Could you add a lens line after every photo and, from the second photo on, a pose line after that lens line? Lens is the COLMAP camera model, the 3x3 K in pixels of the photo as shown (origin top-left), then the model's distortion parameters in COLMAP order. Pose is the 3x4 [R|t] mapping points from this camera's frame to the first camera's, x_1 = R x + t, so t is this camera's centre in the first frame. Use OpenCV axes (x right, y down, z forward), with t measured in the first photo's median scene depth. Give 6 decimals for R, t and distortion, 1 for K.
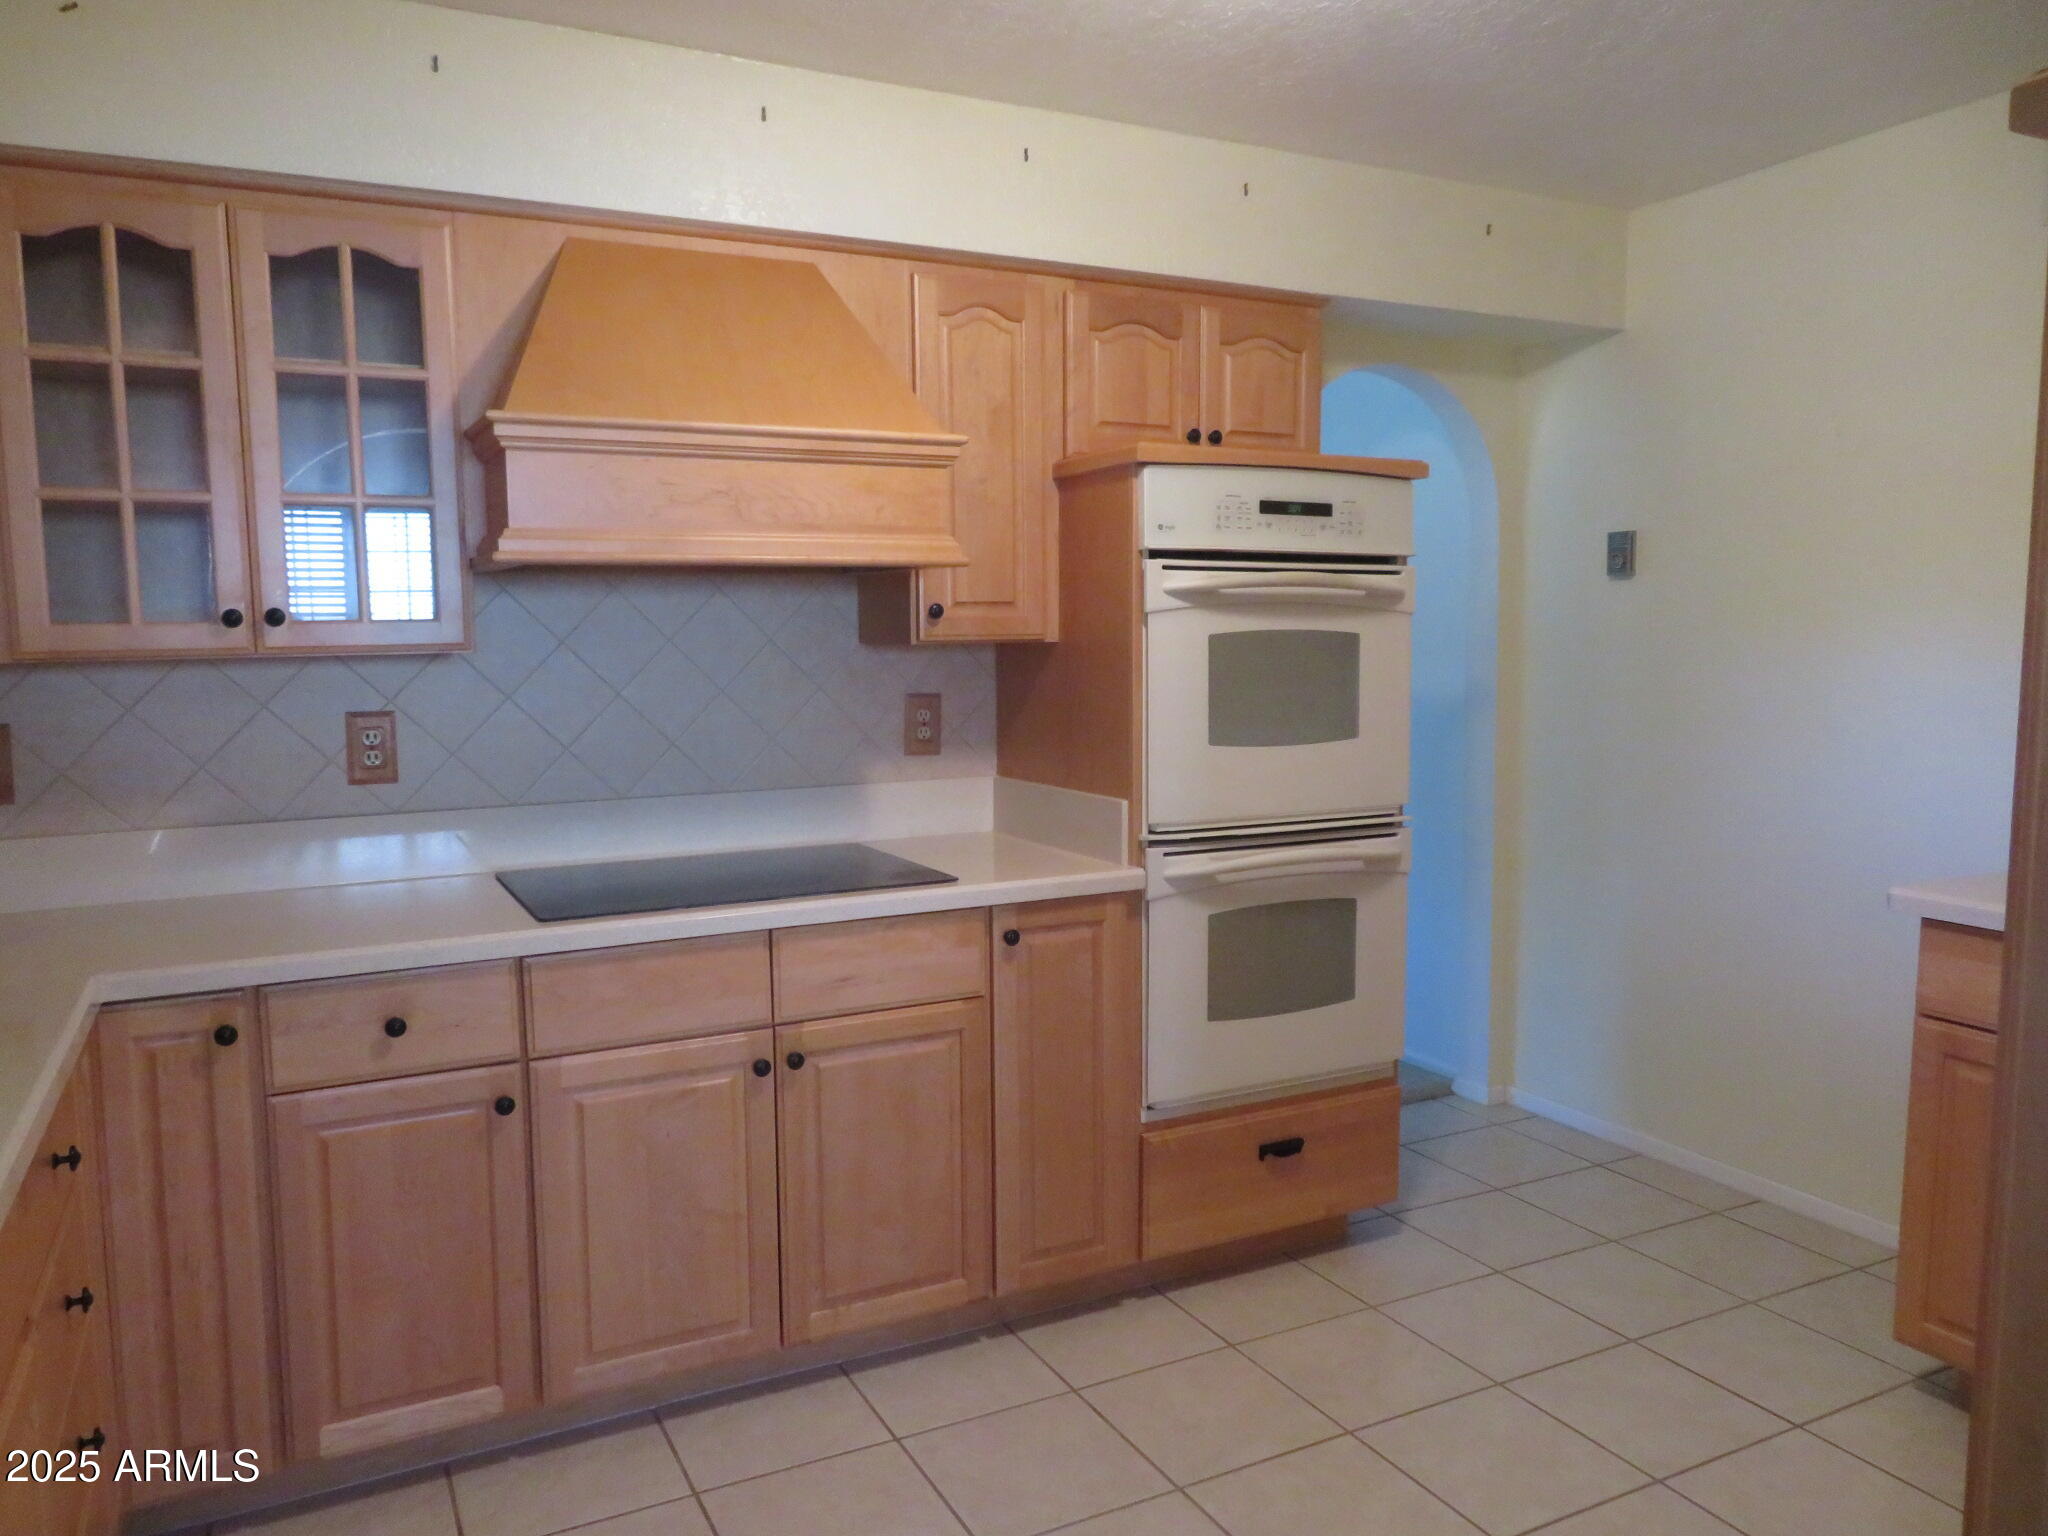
lens RADIAL K [[1462.5, 0, 1026.2], [0, 1462.5, 767.2], [0, 0, 1]] dist [-0.017520, 0.006959]
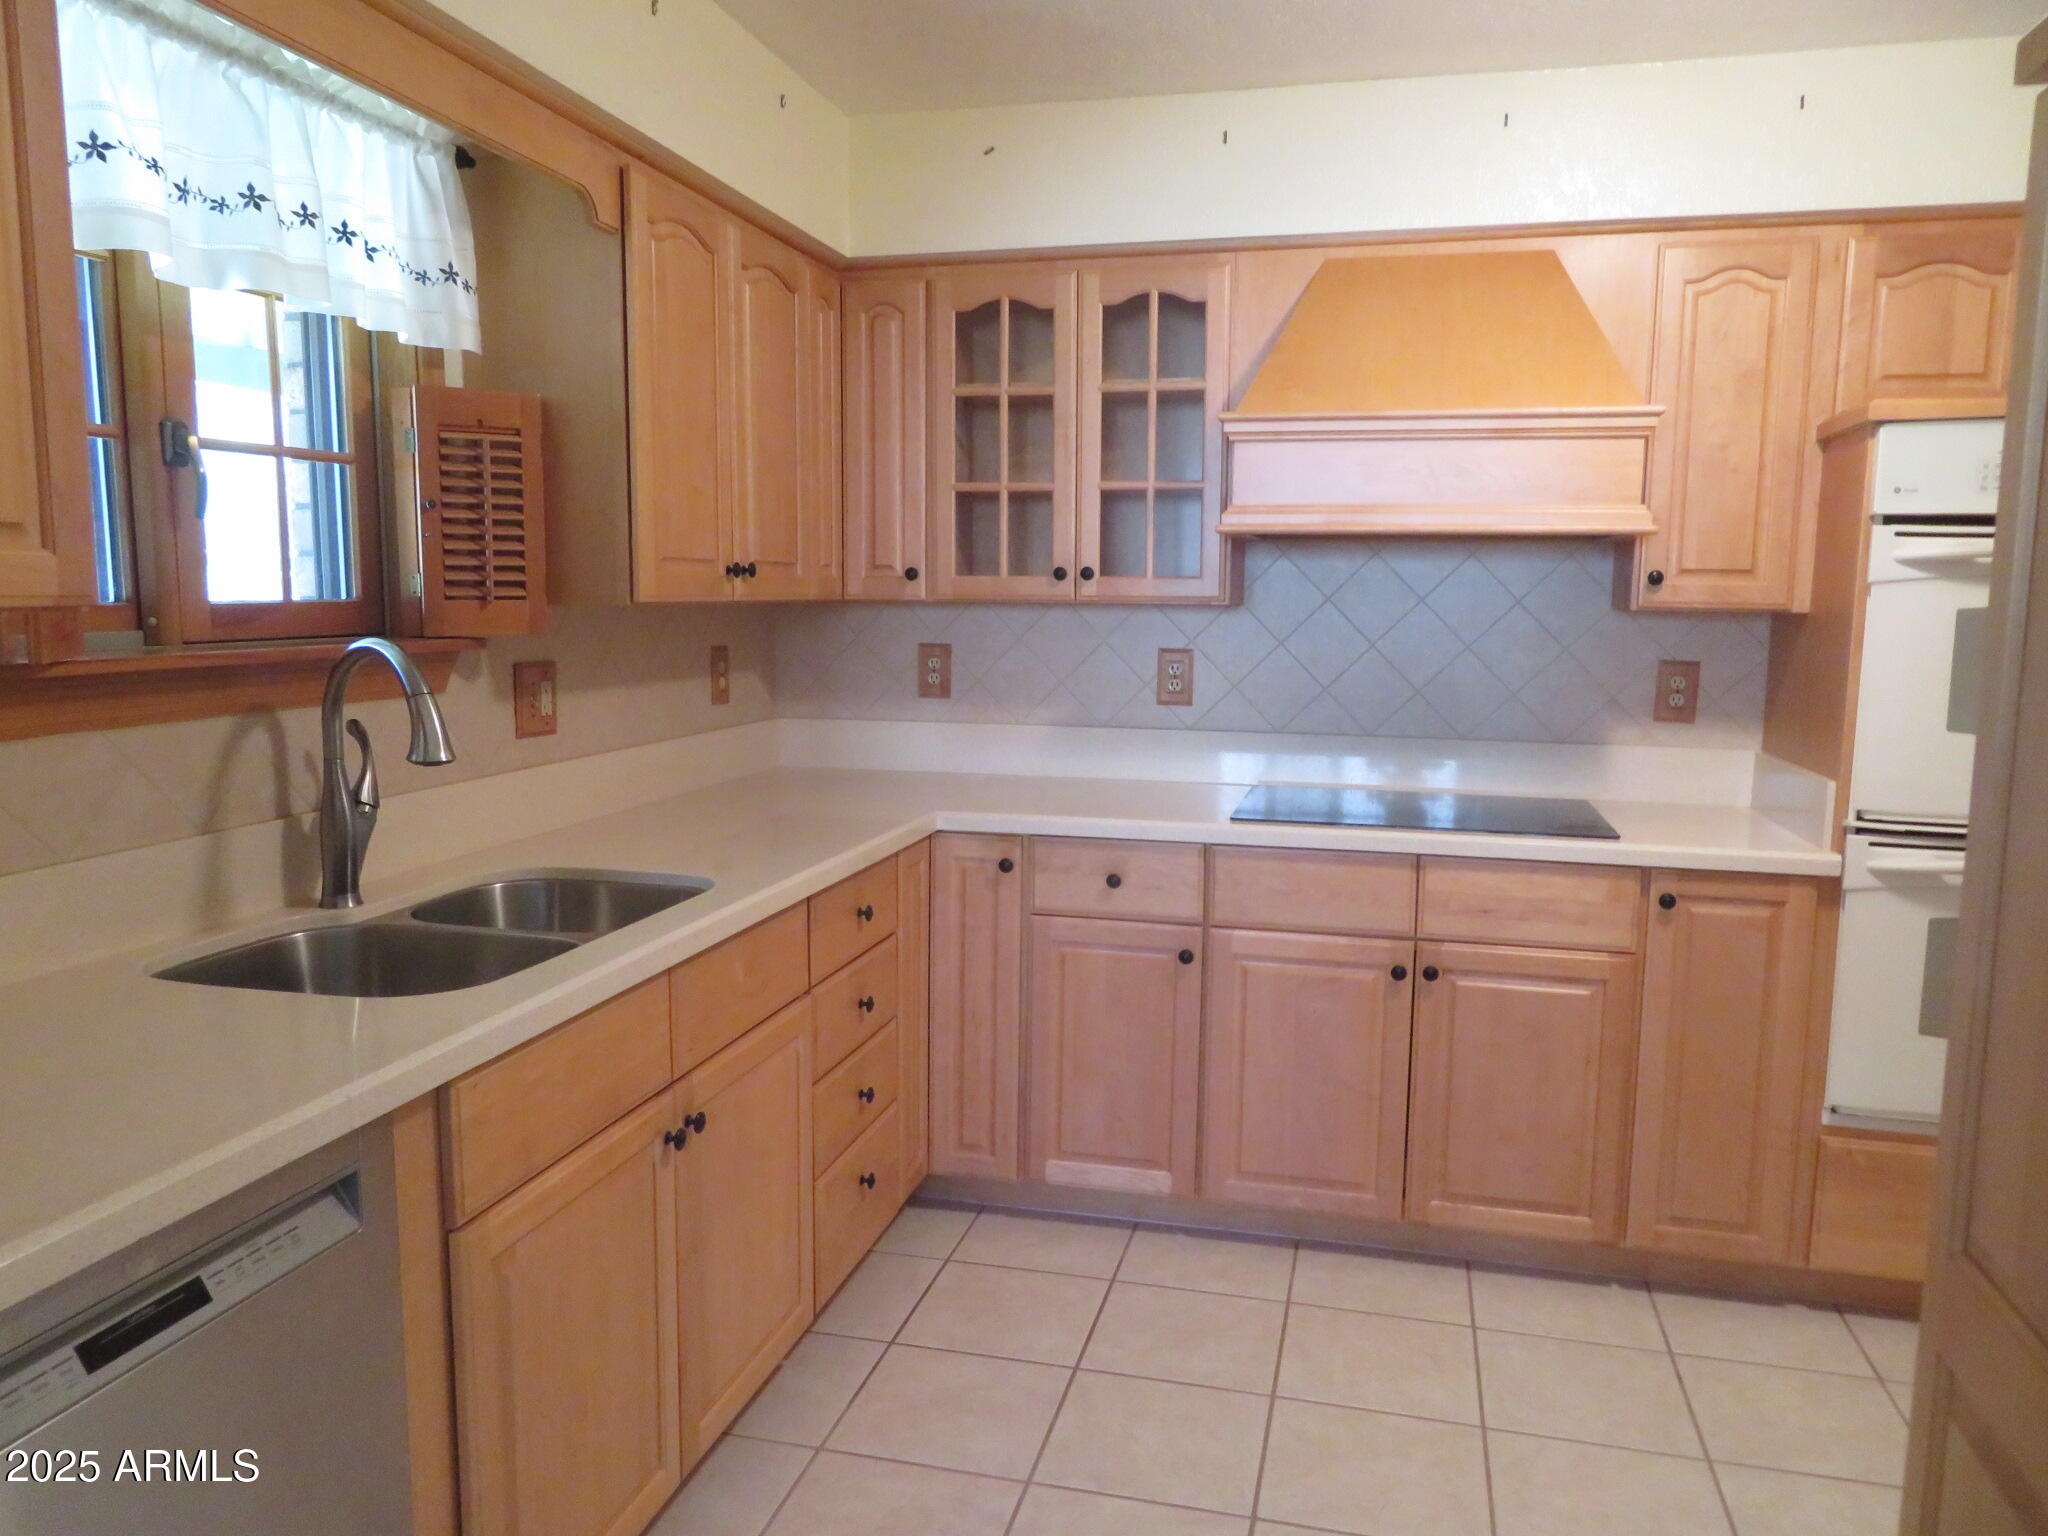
lens RADIAL K [[1462.5, 0, 1027.3], [0, 1462.5, 774.6], [0, 0, 1]] dist [-0.017520, 0.006959]
pose [[0.746313, 0.102532, -0.657651, 0.315382], [-0.084149, 0.994670, 0.059581, 0.006323], [0.660255, 0.010874, 0.750963, -0.053362]]
